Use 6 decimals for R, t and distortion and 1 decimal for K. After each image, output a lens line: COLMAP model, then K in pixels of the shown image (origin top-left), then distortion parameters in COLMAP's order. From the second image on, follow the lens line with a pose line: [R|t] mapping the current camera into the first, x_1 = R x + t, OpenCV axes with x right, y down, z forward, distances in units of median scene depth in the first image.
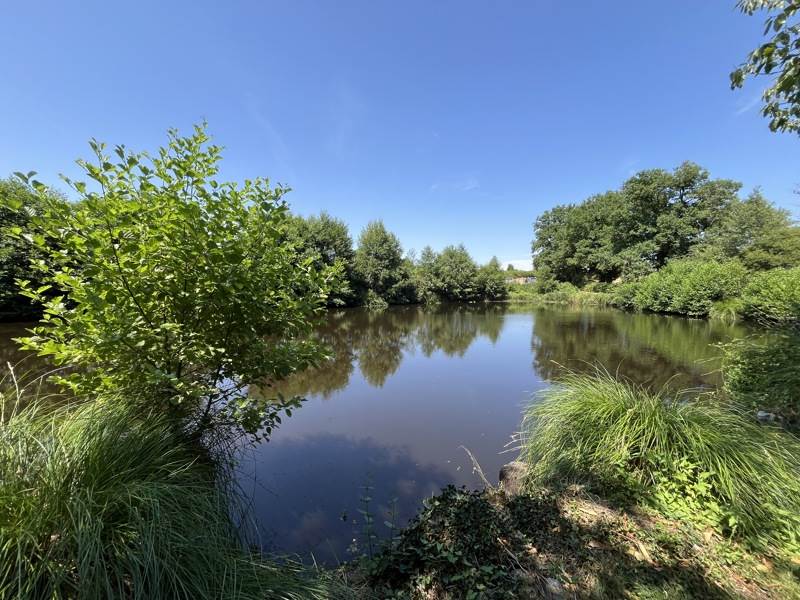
lens RADIAL K [[322.5, 0, 398.8], [0, 322.5, 300.6], [0, 0, 1]] dist [-0.002452, 0.000286]
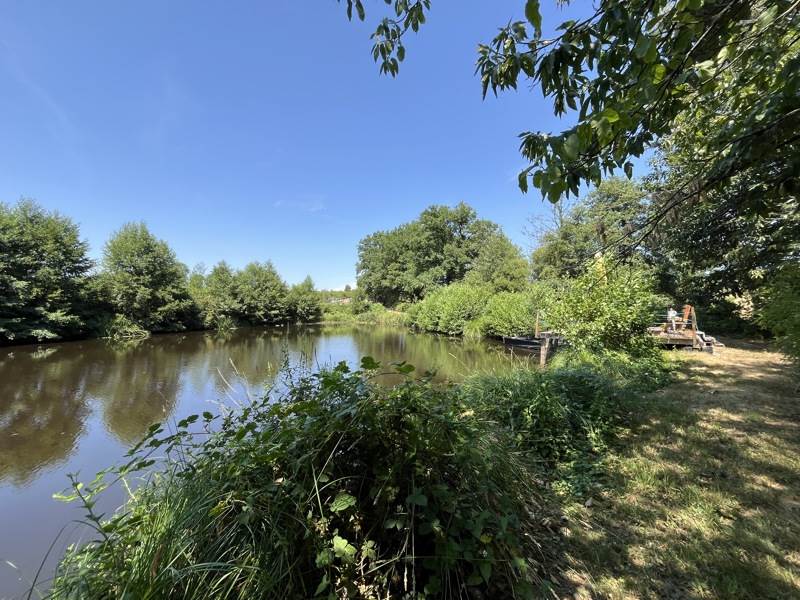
lens RADIAL K [[322.5, 0, 399.0], [0, 322.5, 299.2], [0, 0, 1]] dist [-0.002452, 0.000286]
pose [[0.894639, 0.001300, 0.446788, 0.139093], [0.028624, 0.997775, -0.060219, -0.005789], [-0.445872, 0.066663, 0.892611, 0.055289]]
